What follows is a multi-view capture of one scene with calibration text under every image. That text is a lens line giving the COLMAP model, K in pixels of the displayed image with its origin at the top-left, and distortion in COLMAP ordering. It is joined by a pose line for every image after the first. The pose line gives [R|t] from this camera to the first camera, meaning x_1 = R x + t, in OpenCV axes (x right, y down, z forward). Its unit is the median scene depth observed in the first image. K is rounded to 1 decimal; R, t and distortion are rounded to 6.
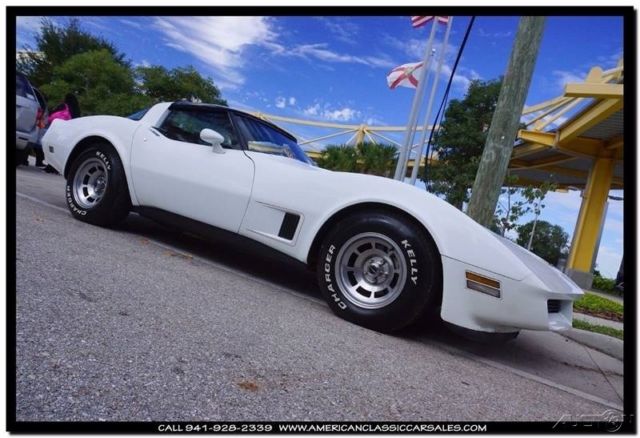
lens RADIAL K [[427.3, 0, 320.0], [0, 427.3, 219.0], [0, 0, 1]] dist [-0.009460, 0.000661]
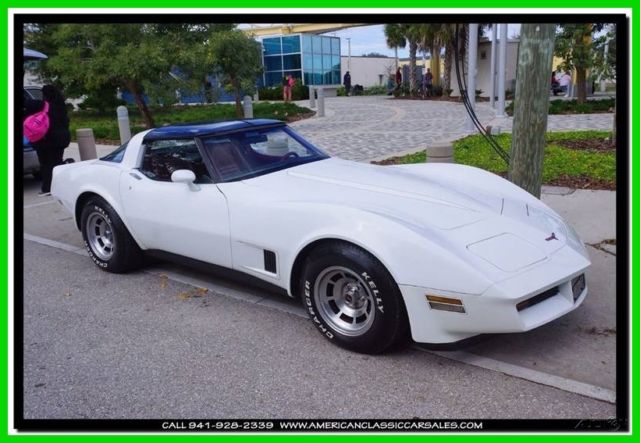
lens RADIAL K [[524.1, 0, 320.0], [0, 524.1, 221.5], [0, 0, 1]] dist [-0.001980, 0.007983]
pose [[0.943258, -0.230395, -0.239127, 0.353119], [0.278905, 0.940520, 0.193993, -0.276741], [0.180209, -0.249680, 0.951412, -0.135930]]
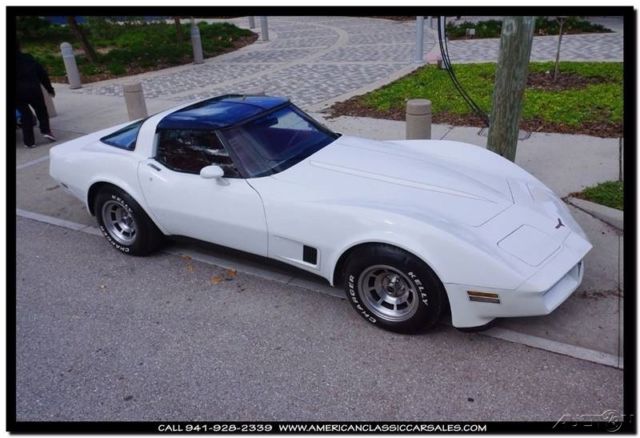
lens RADIAL K [[496.9, 0, 320.0], [0, 496.9, 219.0], [0, 0, 1]] dist [0.004988, -0.001276]
pose [[0.955613, -0.247024, -0.160573, 0.180104], [0.291302, 0.873818, 0.389339, -0.551094], [0.044135, -0.418832, 0.906990, -0.127724]]
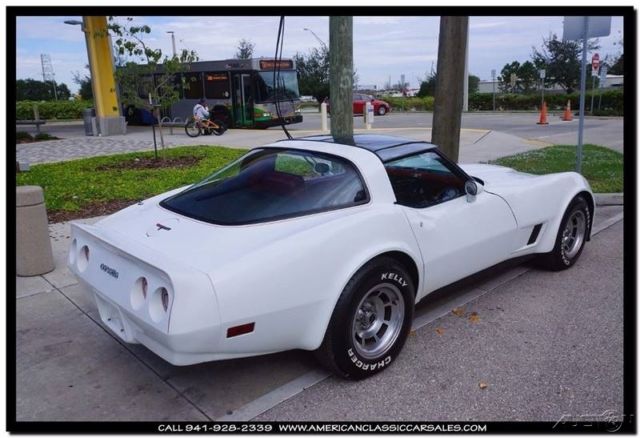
lens RADIAL K [[509.8, 0, 320.0], [0, 509.8, 219.0], [0, 0, 1]] dist [-0.003618, 0.001051]
pose [[0.342857, -0.462178, 0.817827, -1.467218], [0.120638, 0.885050, 0.449593, -0.757045], [-0.931609, -0.055485, 0.359202, 1.038845]]
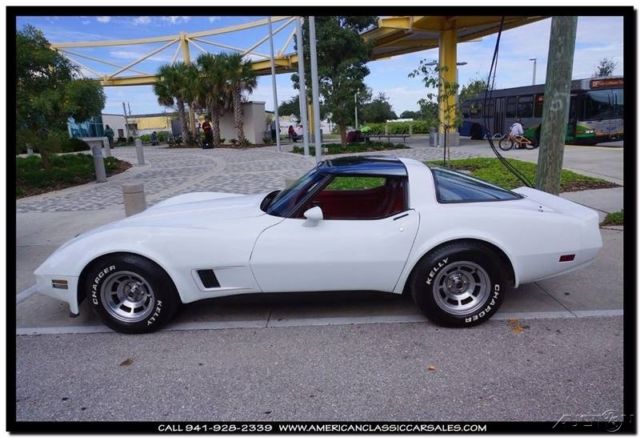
lens RADIAL K [[410.0, 0, 320.0], [0, 410.0, 219.0], [0, 0, 1]] dist [-0.002942, -0.001219]
pose [[0.869817, -0.366780, 0.329987, -1.119853], [0.268911, 0.913199, 0.306195, -0.668281], [-0.413650, -0.177597, 0.892946, 0.405759]]
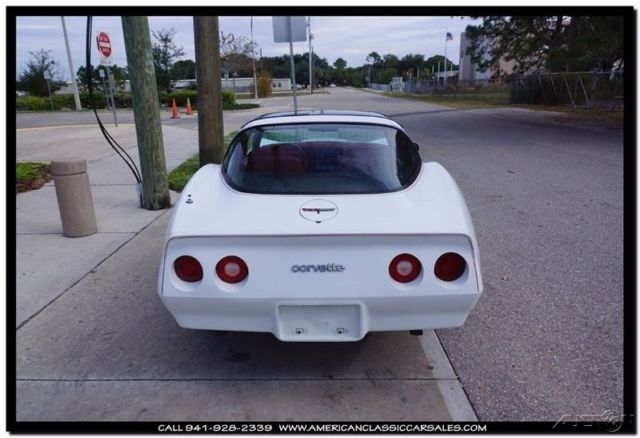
lens RADIAL K [[452.3, 0, 320.0], [0, 452.3, 219.0], [0, 0, 1]] dist [0.000513, 0.000762]
pose [[-0.427353, -0.473119, 0.770407, -1.368258], [-0.083811, 0.869203, 0.487301, -0.695233], [-0.900192, 0.143681, -0.411109, 2.011472]]
